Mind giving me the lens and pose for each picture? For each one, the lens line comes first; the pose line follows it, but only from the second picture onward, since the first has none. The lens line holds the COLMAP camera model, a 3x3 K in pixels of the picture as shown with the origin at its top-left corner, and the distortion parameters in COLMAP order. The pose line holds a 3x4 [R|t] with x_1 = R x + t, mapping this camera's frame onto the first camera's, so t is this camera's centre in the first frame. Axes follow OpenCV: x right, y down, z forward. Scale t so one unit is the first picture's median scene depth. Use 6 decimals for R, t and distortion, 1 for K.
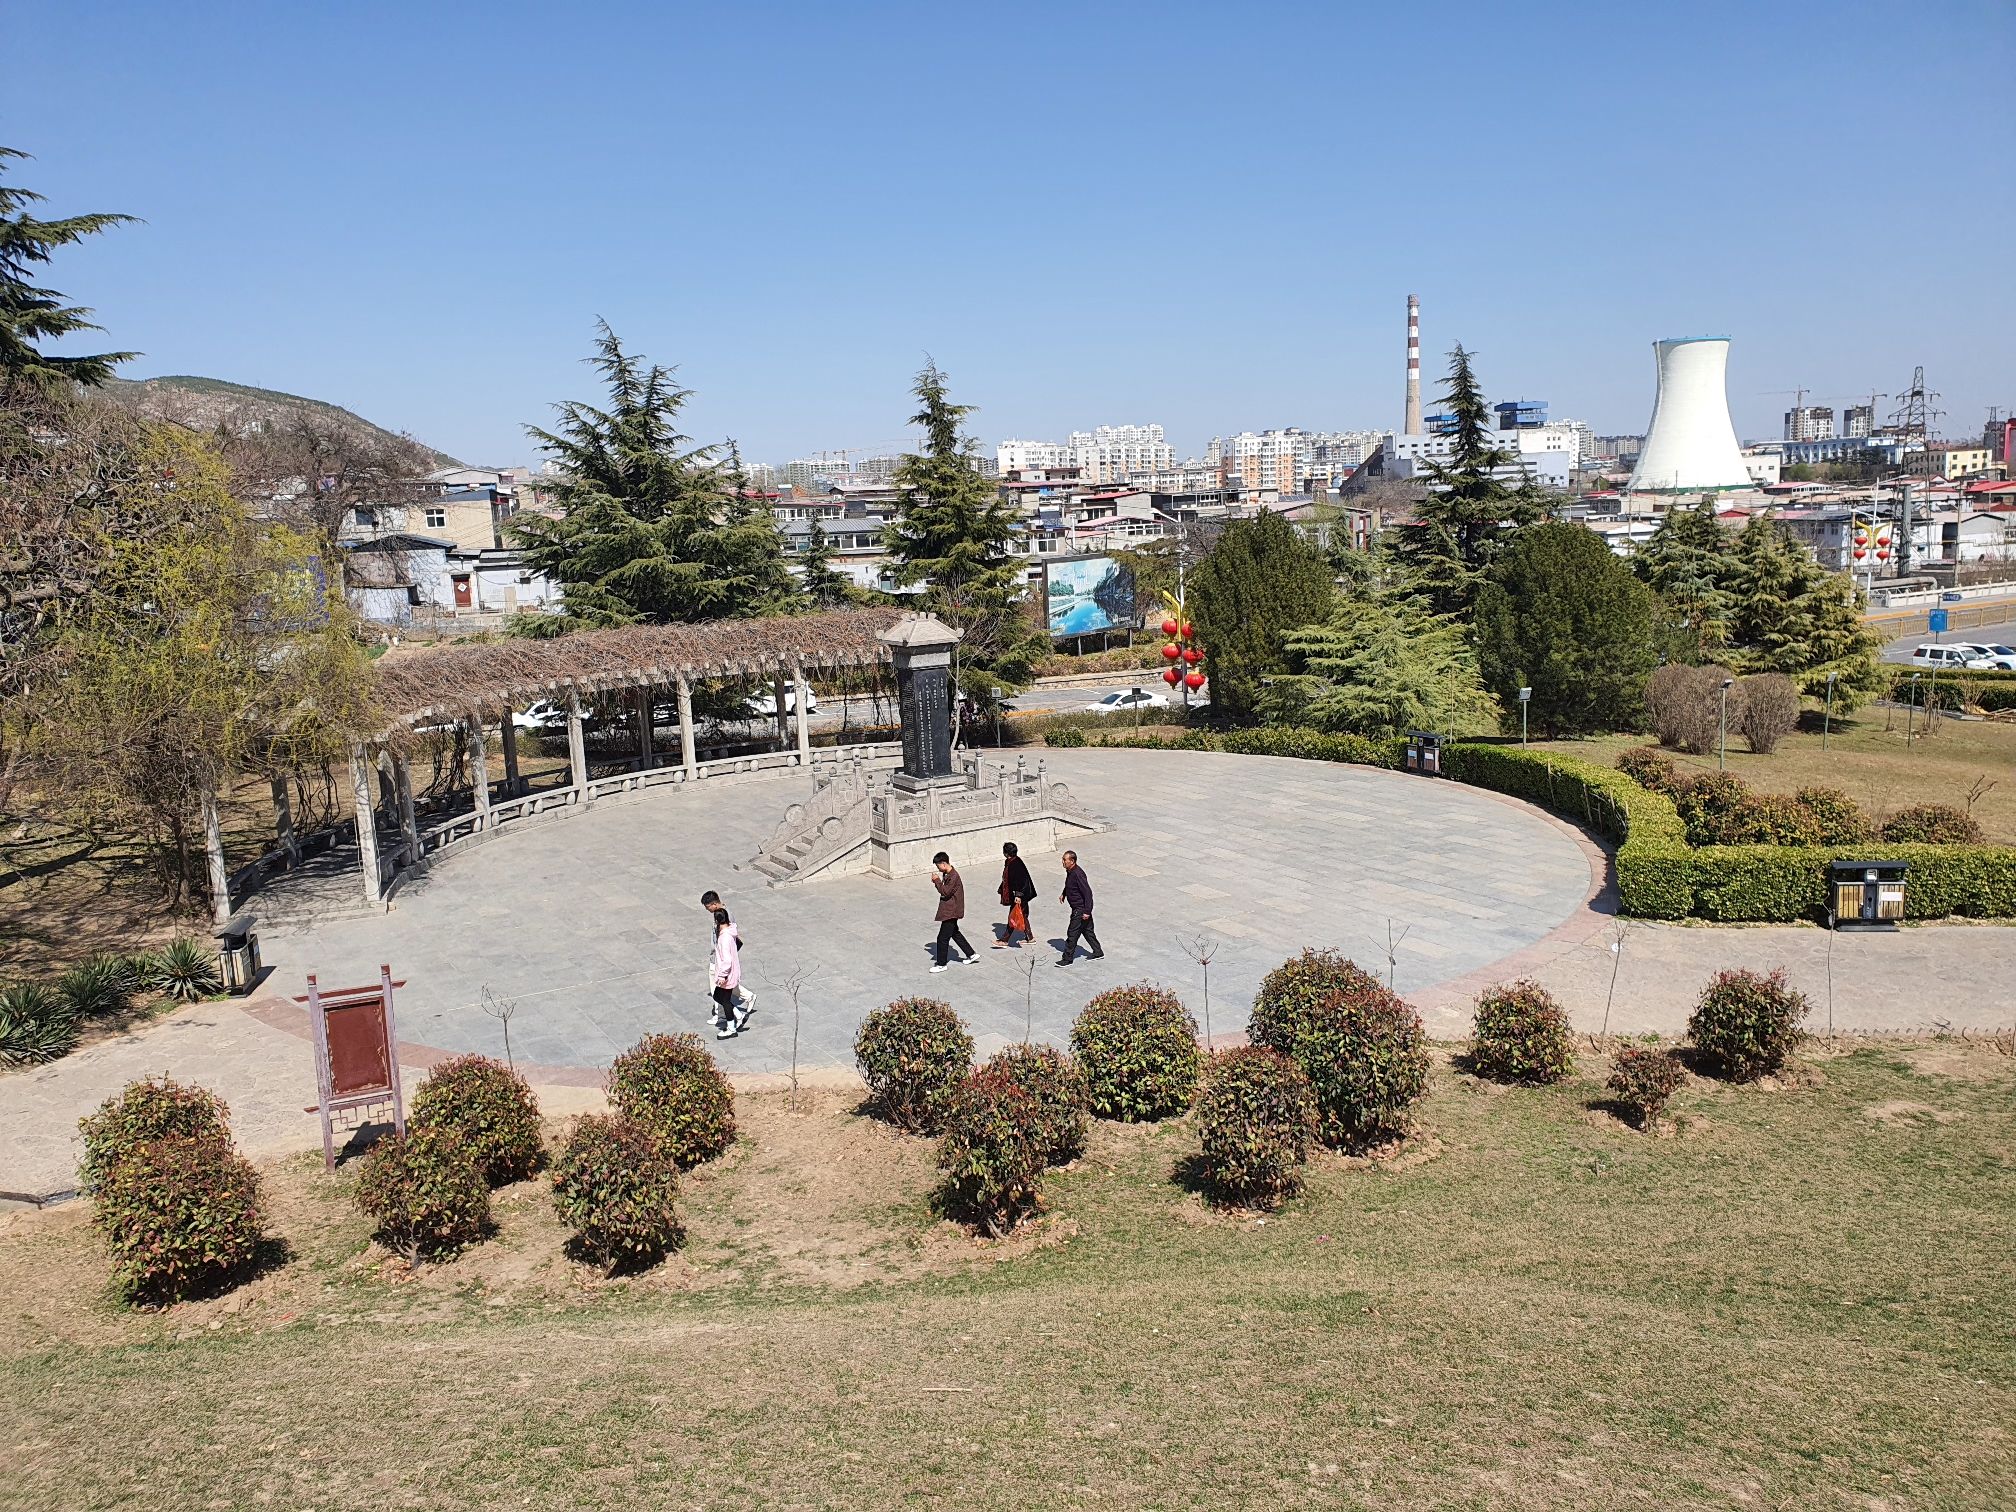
lens RADIAL K [[1596.0, 0, 1008.0], [0, 1596.0, 756.0], [0, 0, 1]] dist [-0.009540, 0.076421]
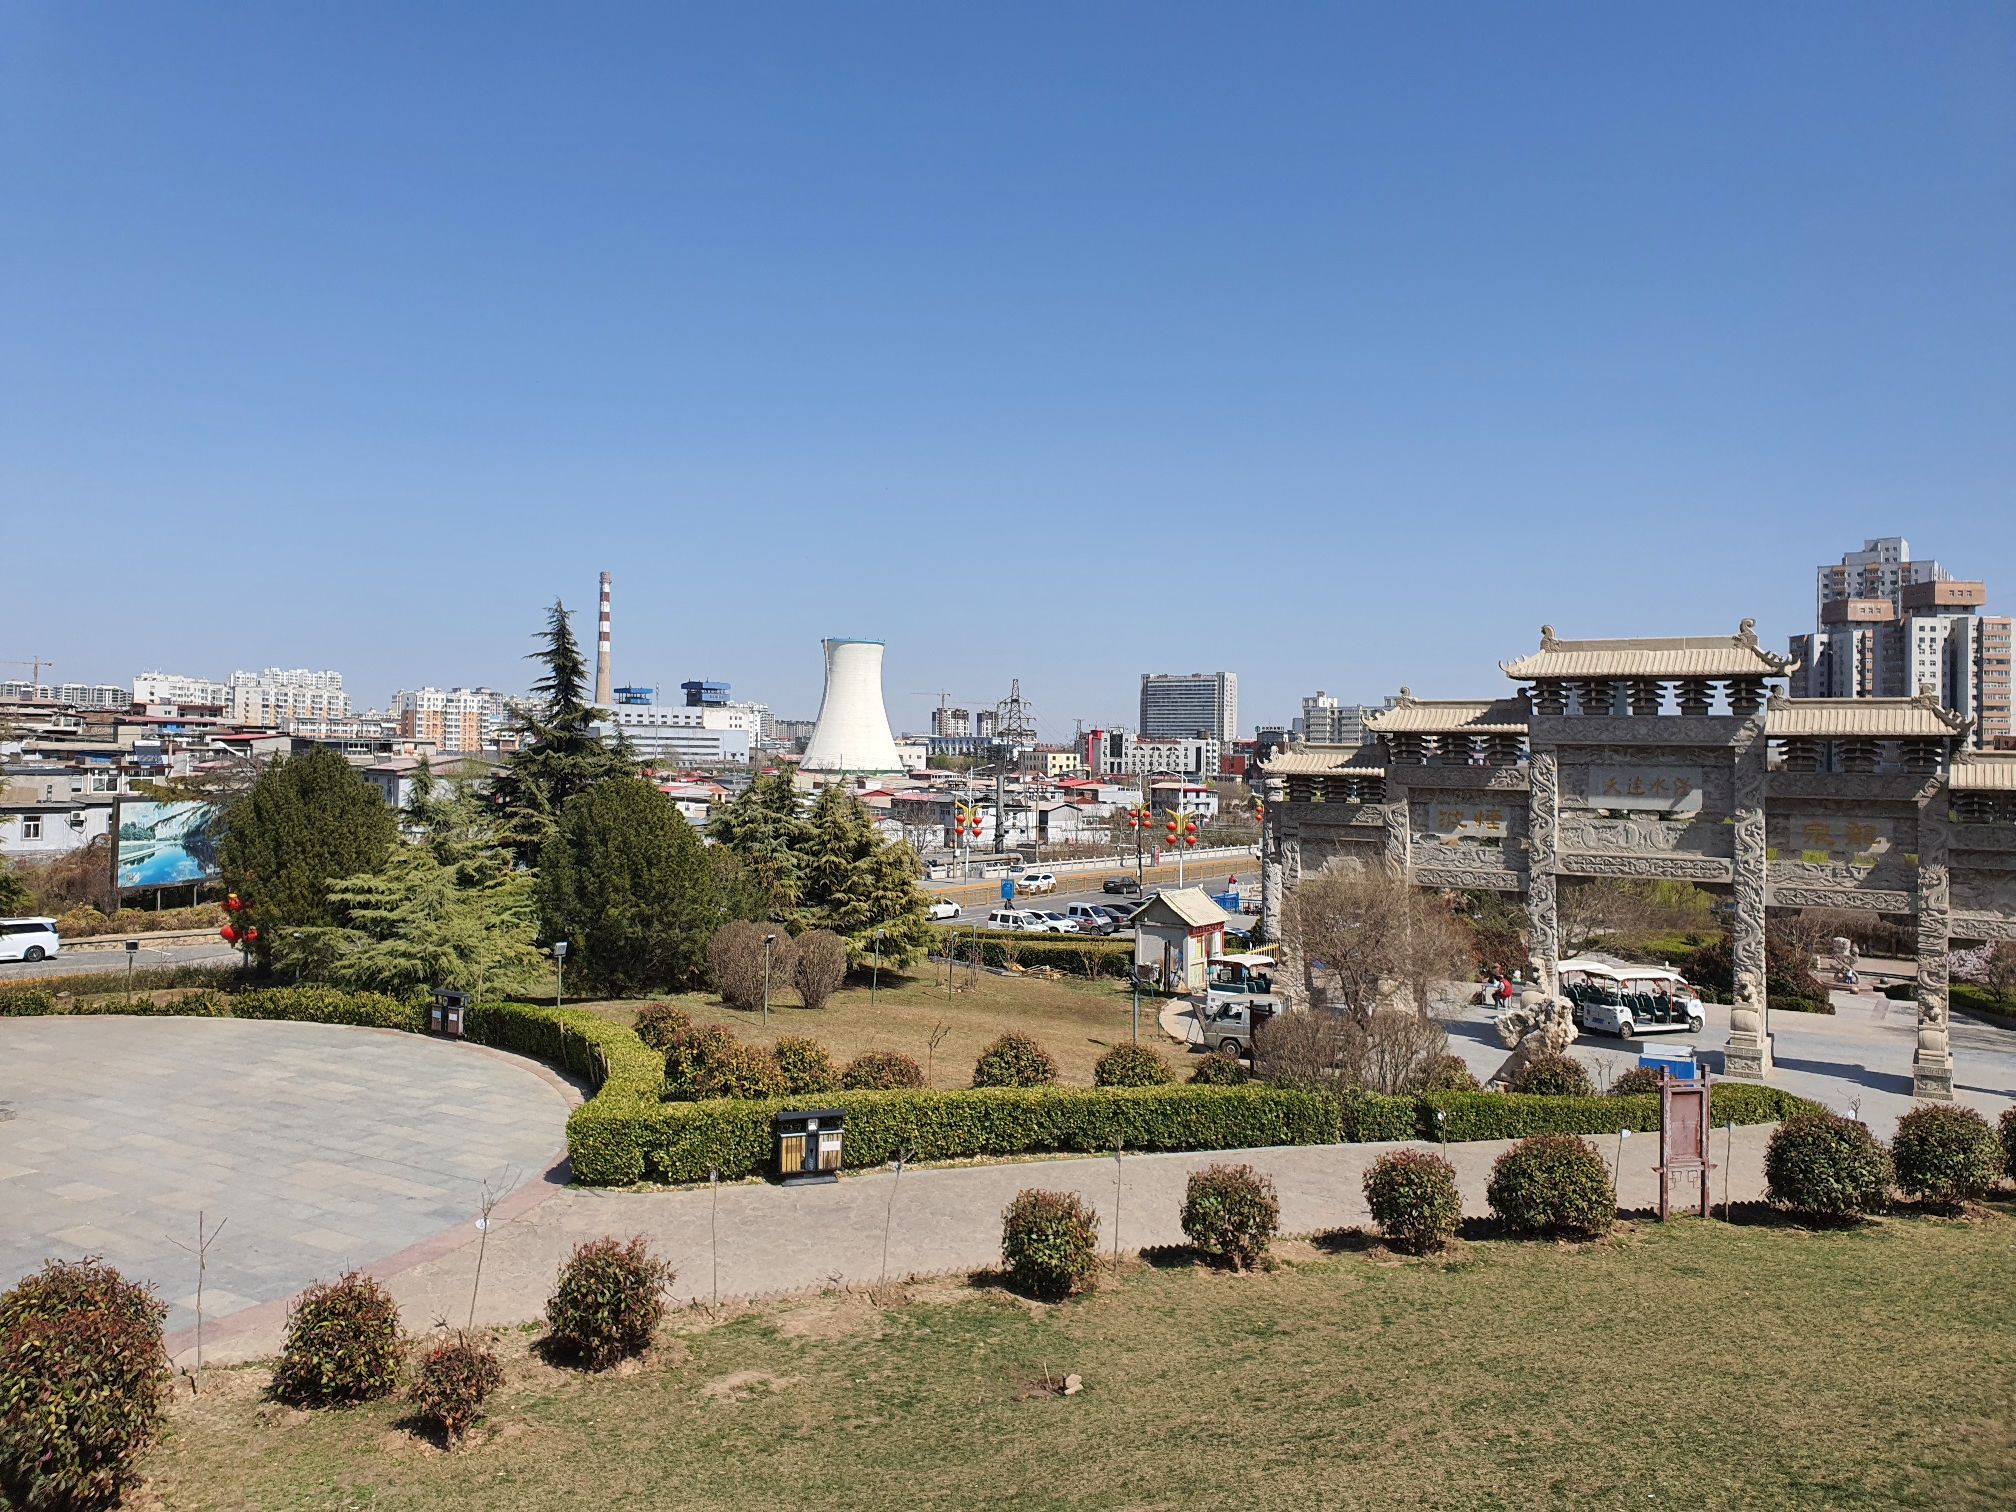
lens RADIAL K [[1565.4, 0, 985.4], [0, 1565.4, 690.2], [0, 0, 1]] dist [0.086273, -0.133192]
pose [[0.889331, 0.078529, 0.450470, 0.096251], [0.016985, 0.978790, -0.204162, 0.006493], [-0.456949, 0.189218, 0.869134, 0.024679]]
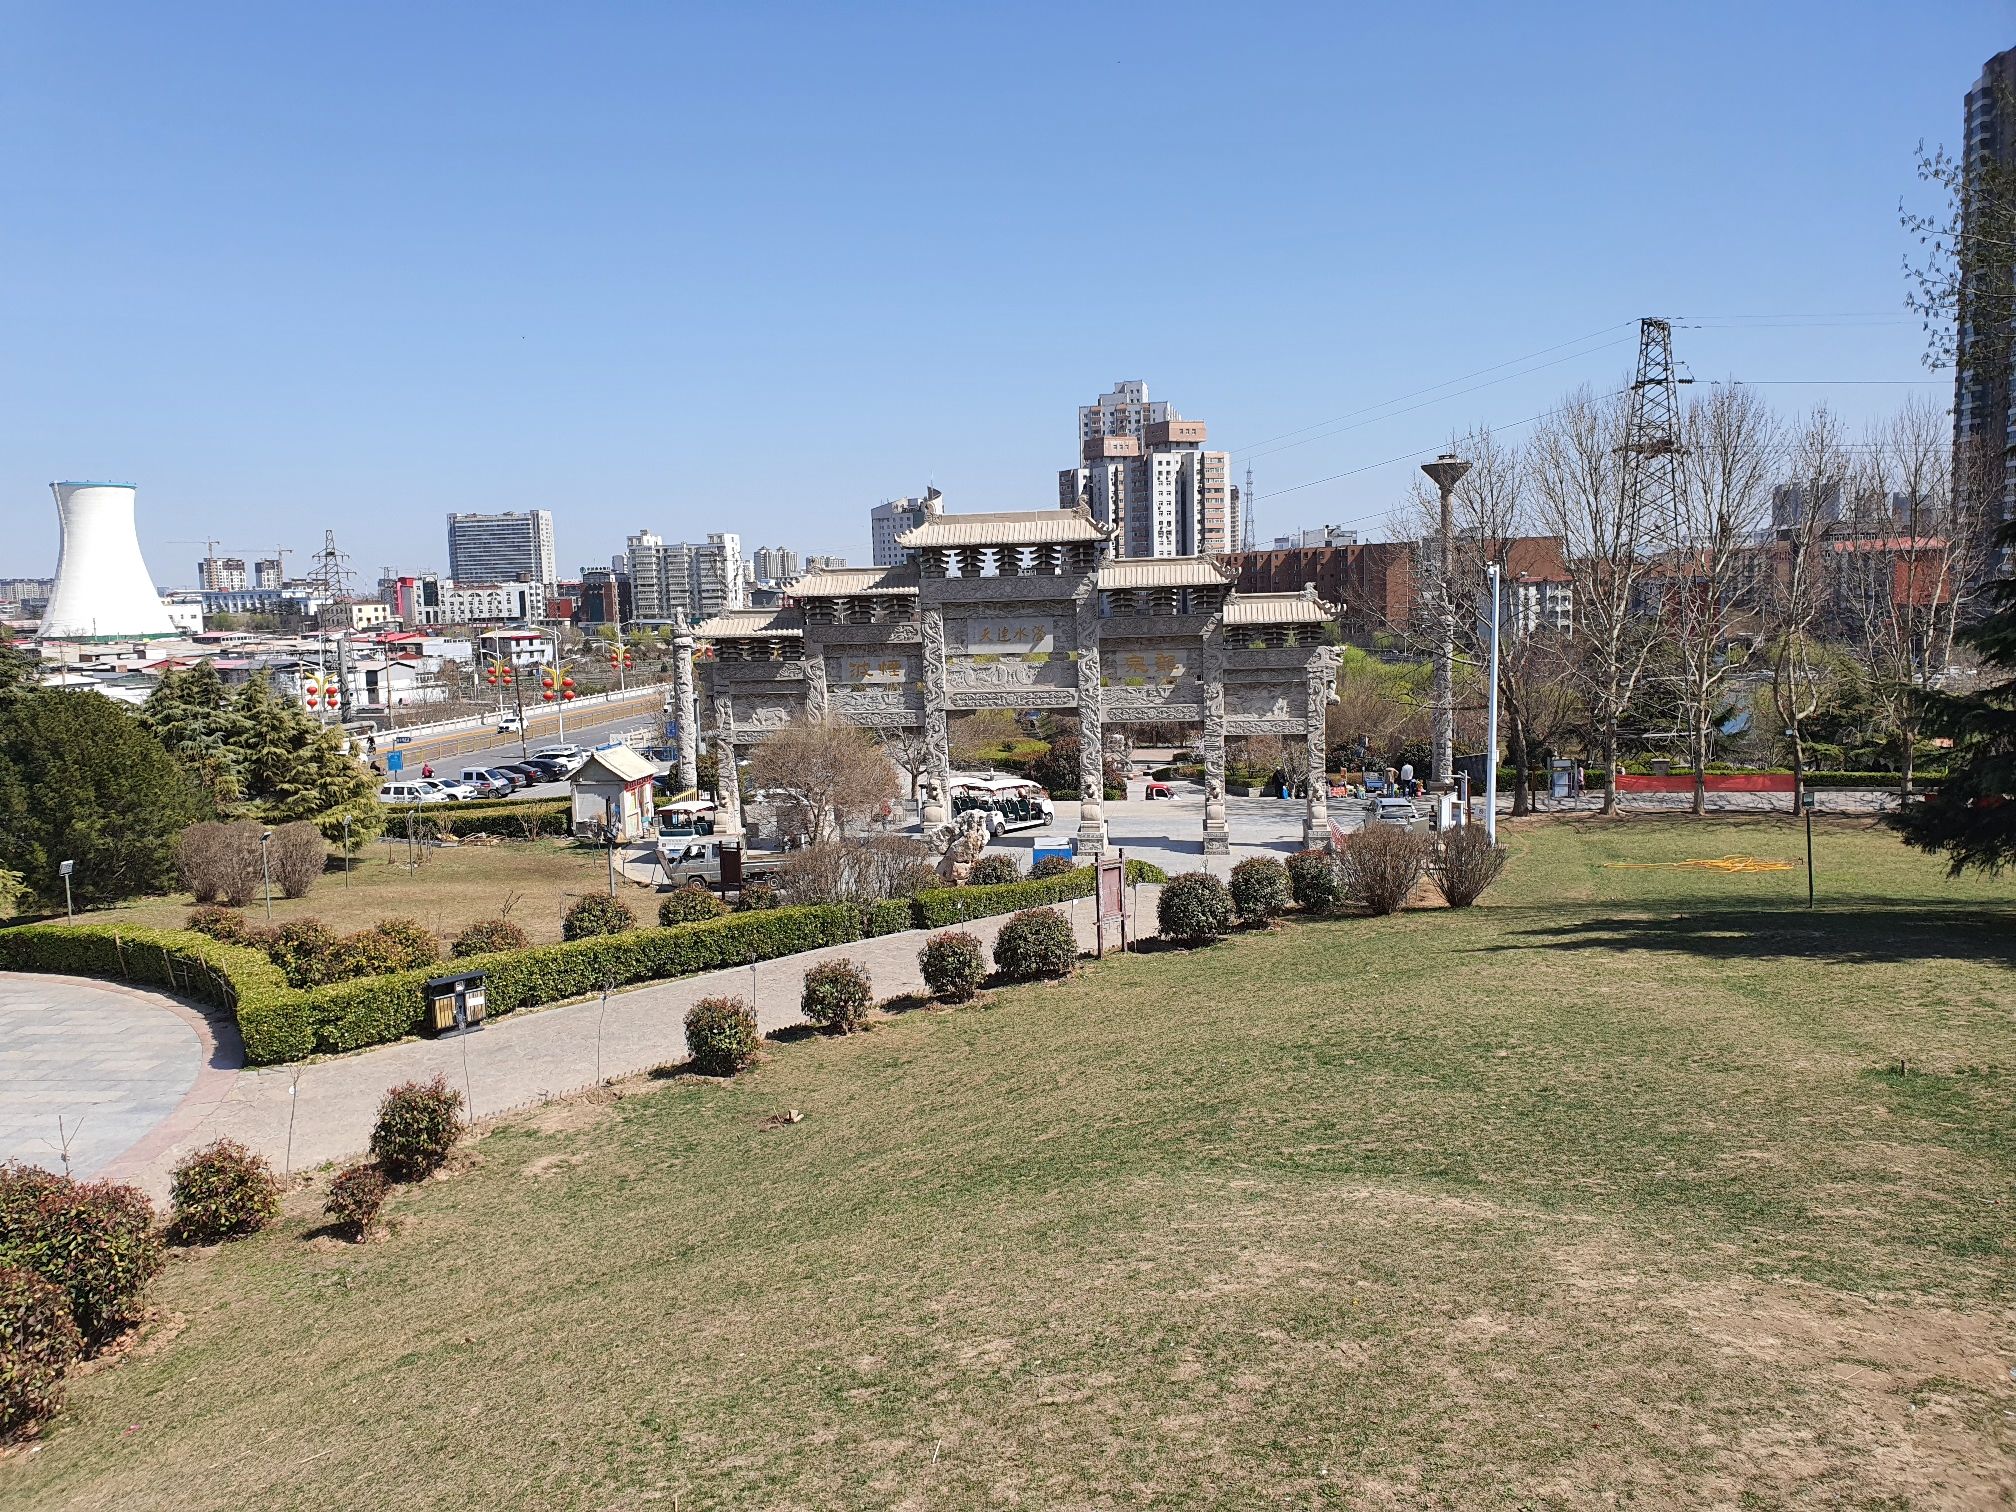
lens RADIAL K [[1596.0, 0, 1008.0], [0, 1596.0, 756.0], [0, 0, 1]] dist [-0.009540, 0.076421]
pose [[0.609121, -0.058709, 0.790902, -0.077058], [0.129233, 0.991275, -0.025947, -0.006359], [-0.782477, 0.118016, 0.611393, -0.032215]]
